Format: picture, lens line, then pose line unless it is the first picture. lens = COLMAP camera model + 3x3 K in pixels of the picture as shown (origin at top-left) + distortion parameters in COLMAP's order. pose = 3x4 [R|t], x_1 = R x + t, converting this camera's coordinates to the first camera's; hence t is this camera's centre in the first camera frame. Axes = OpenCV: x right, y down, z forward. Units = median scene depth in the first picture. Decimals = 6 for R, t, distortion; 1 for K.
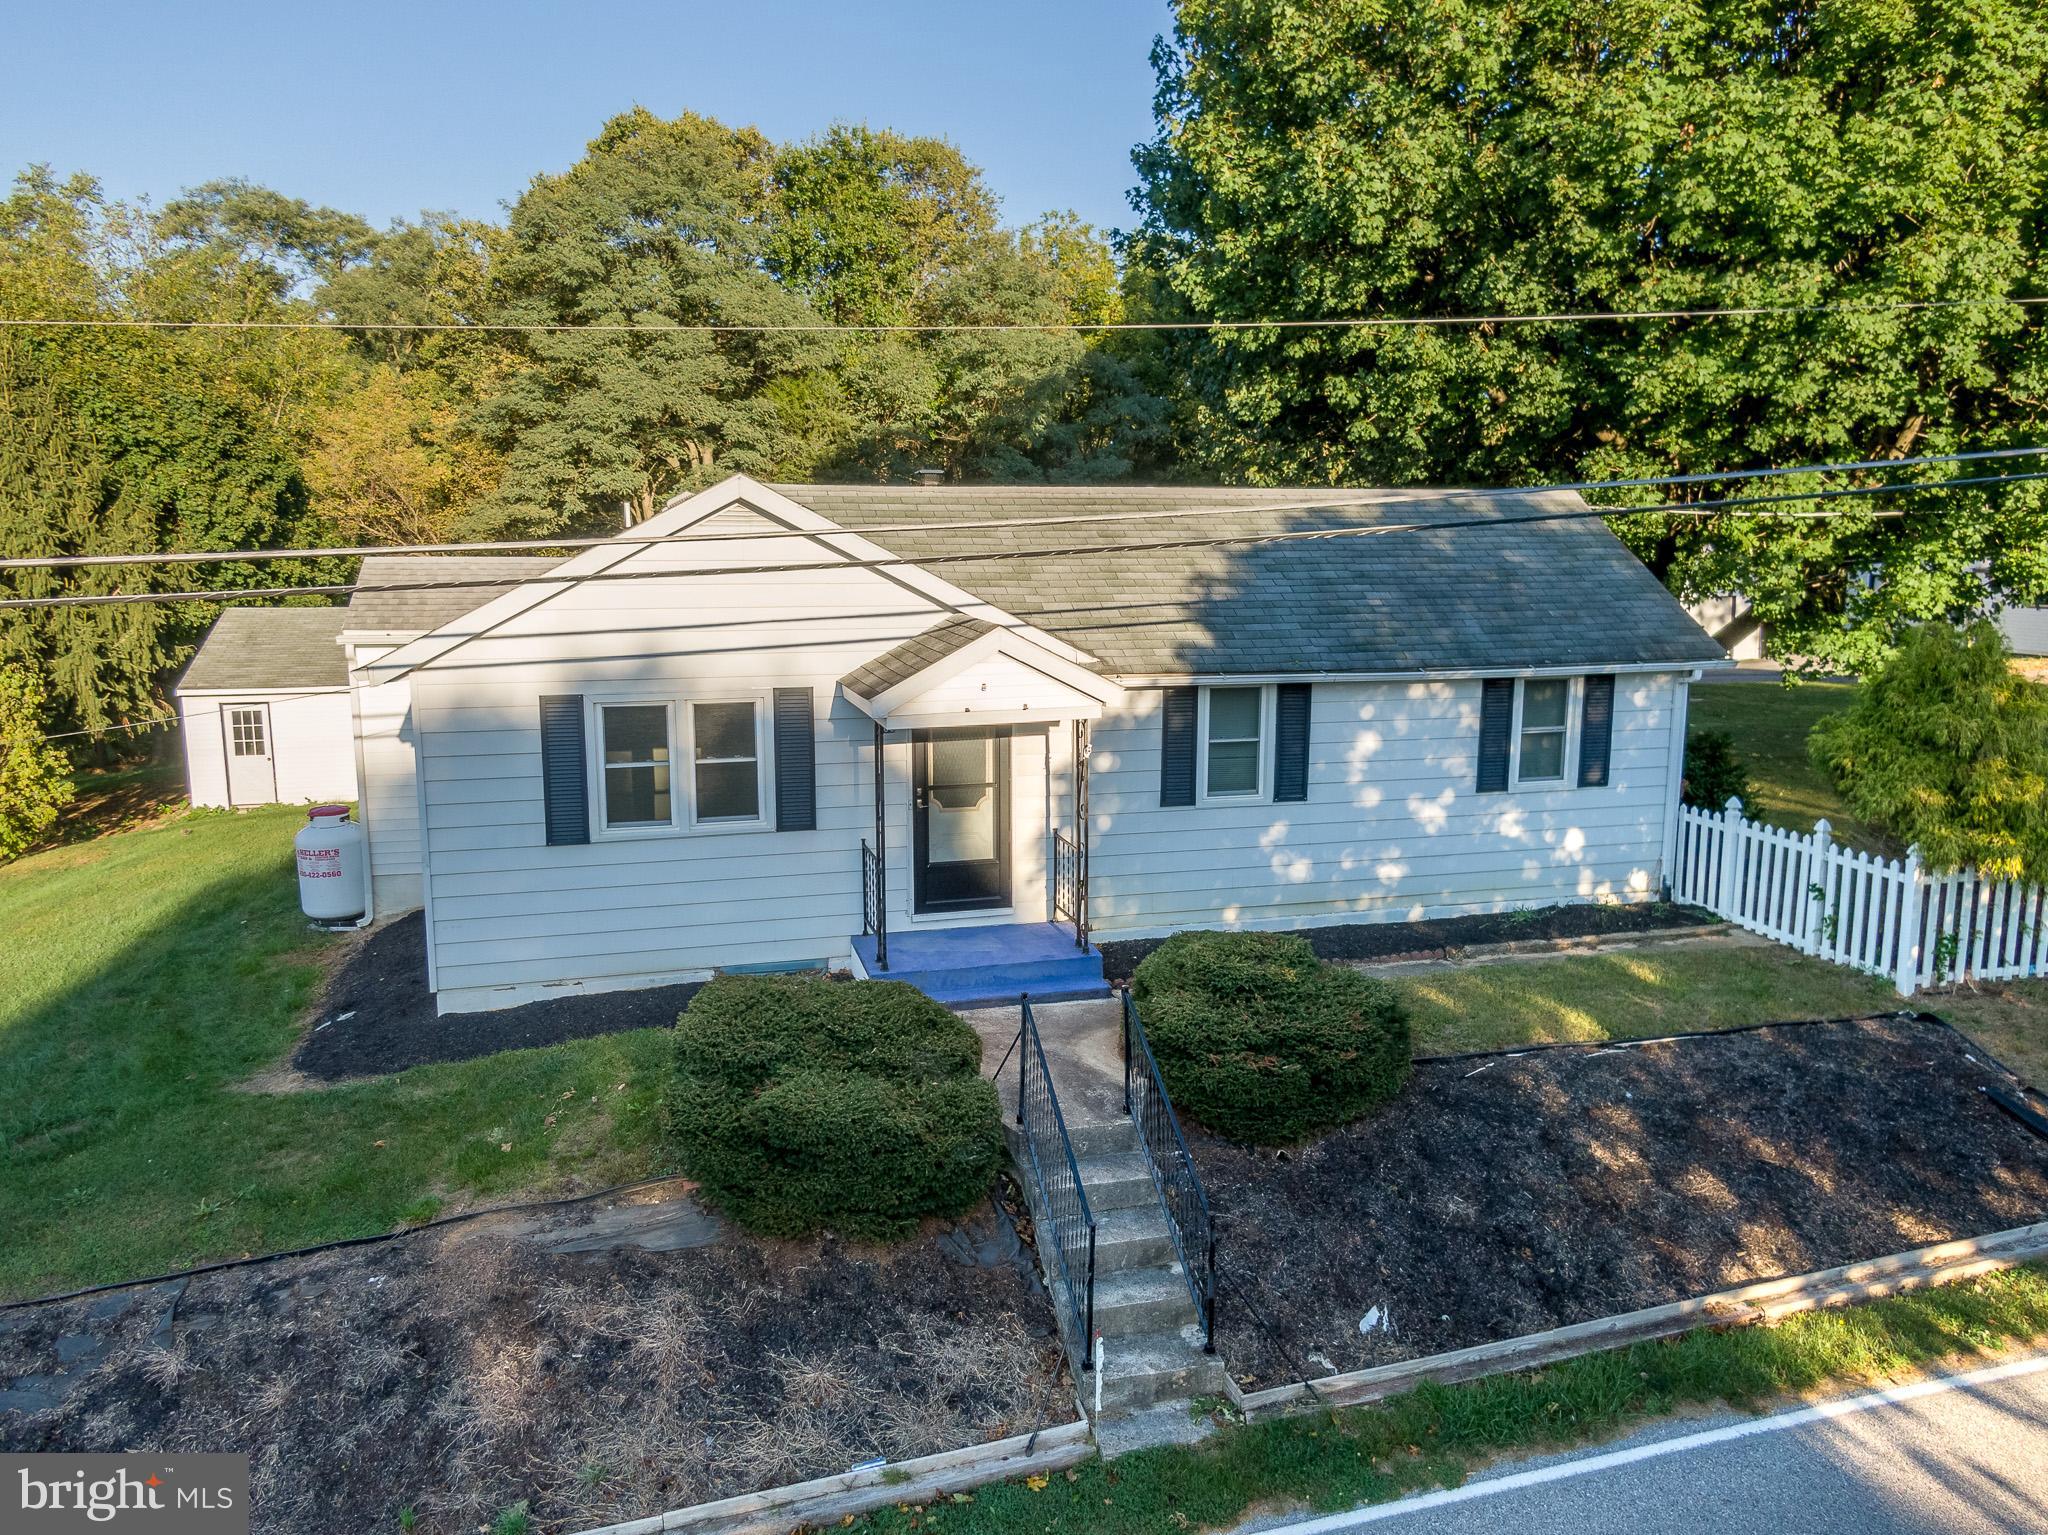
lens RADIAL K [[1446.0, 0, 1017.7], [0, 1446.0, 773.4], [0, 0, 1]] dist [0.032868, -0.025496]
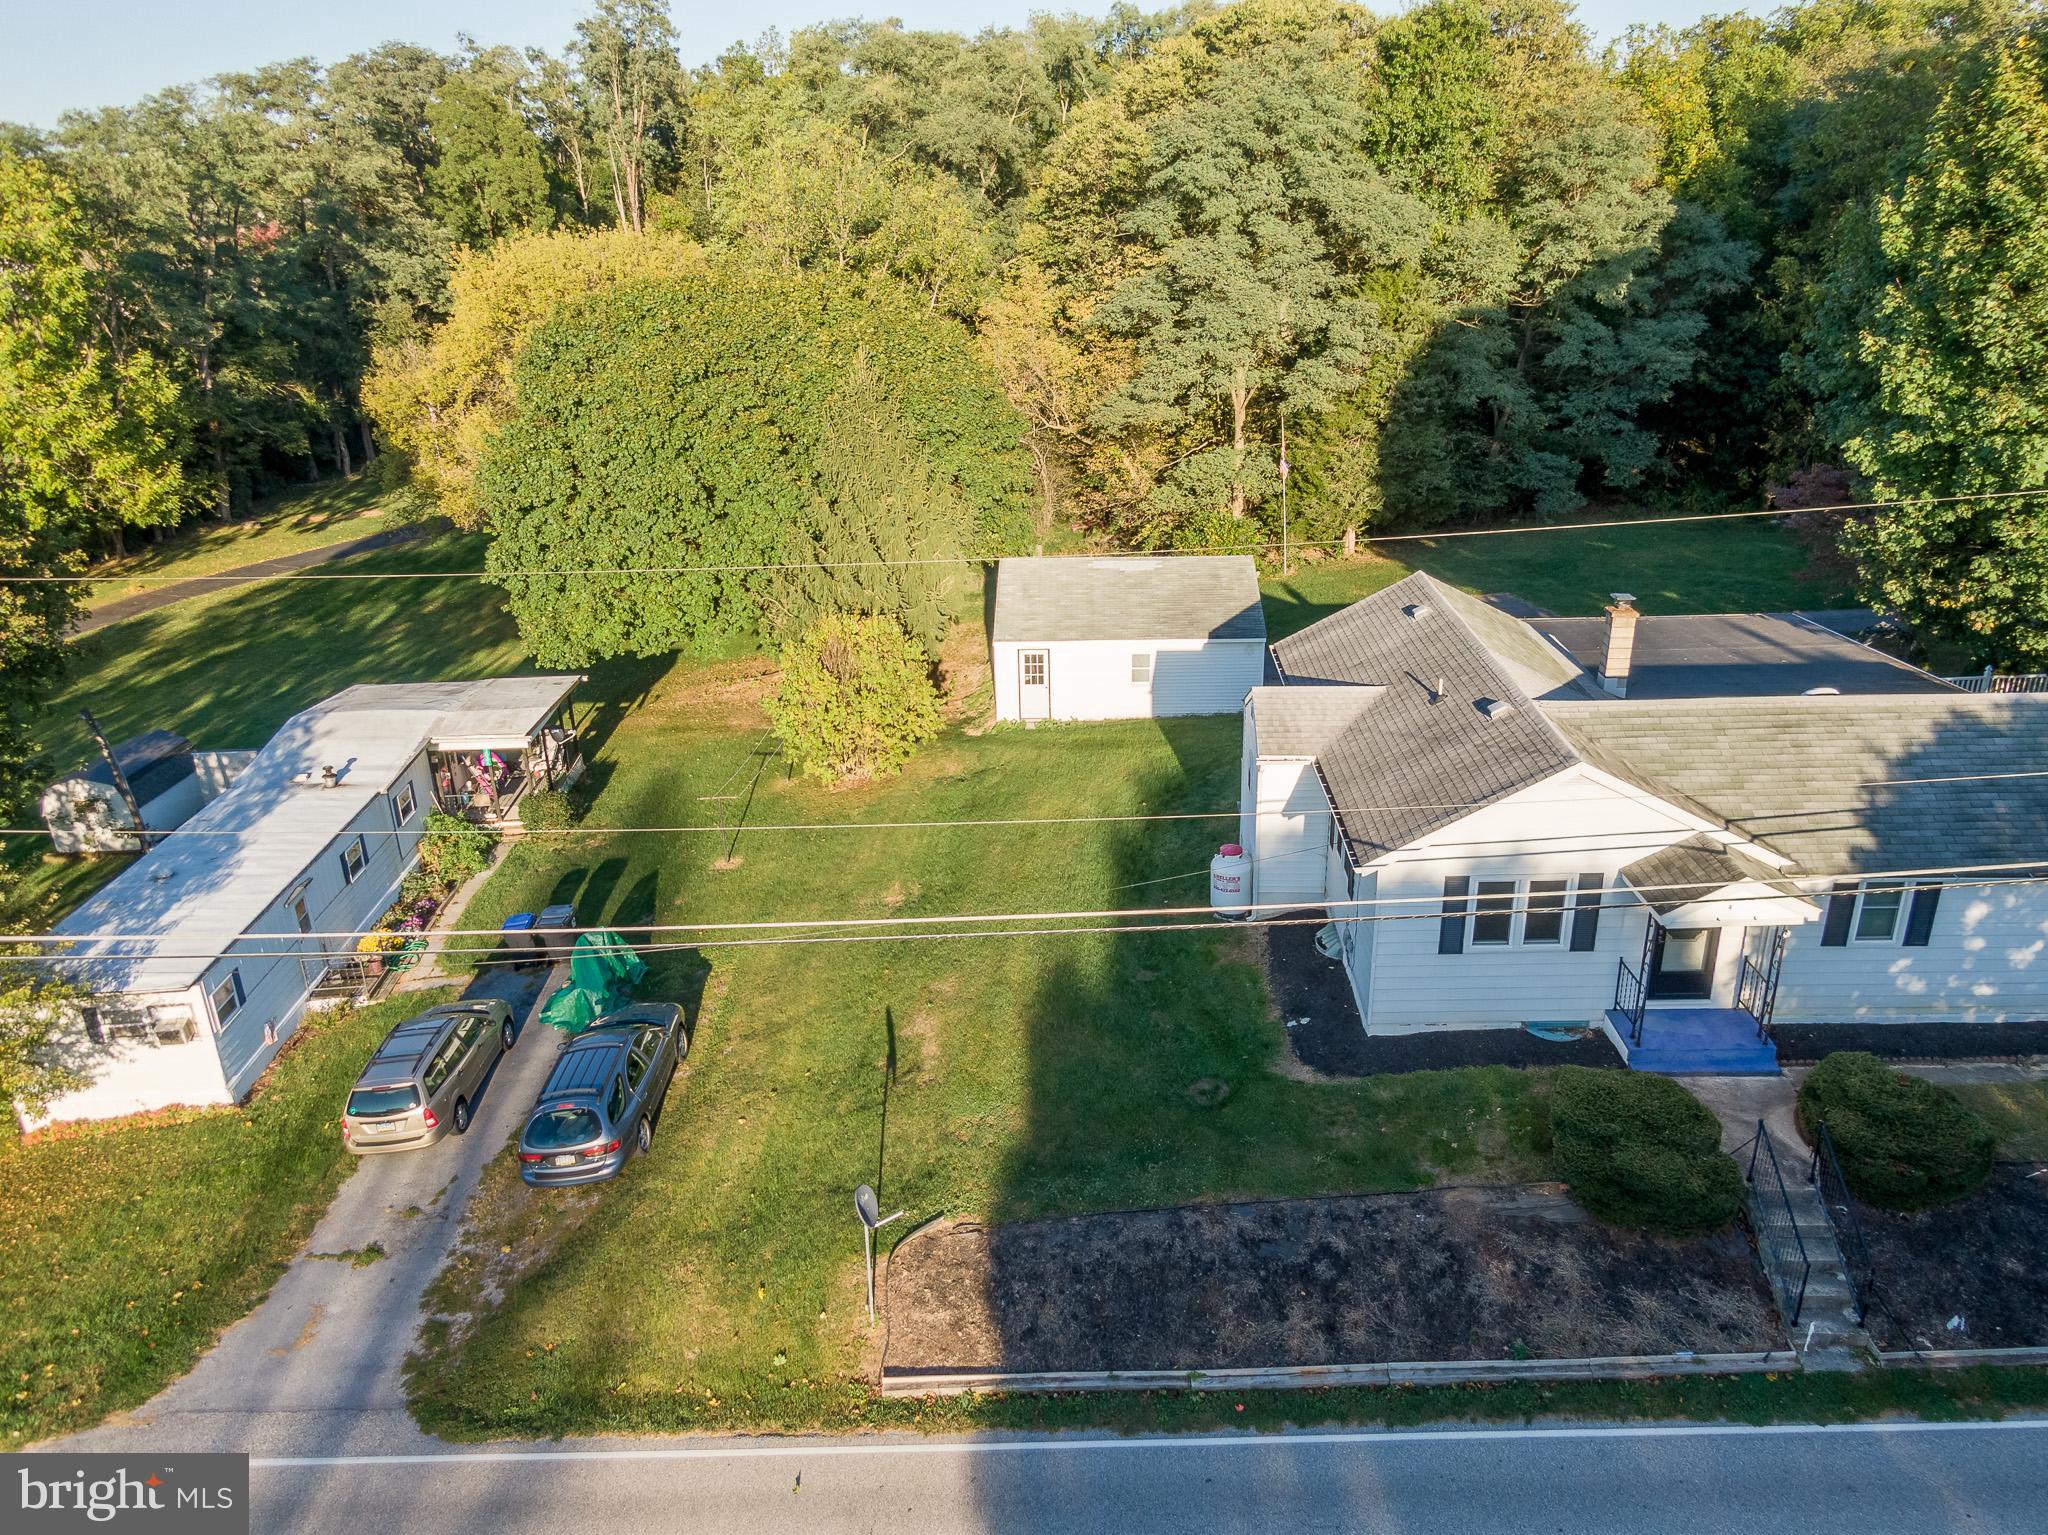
lens RADIAL K [[1446.0, 0, 1017.7], [0, 1446.0, 773.4], [0, 0, 1]] dist [0.032868, -0.025496]
pose [[0.957867, 0.083810, -0.274712, -0.403629], [-0.021972, 0.975058, 0.220859, -0.624447], [0.286370, -0.205518, 0.935817, -0.860761]]
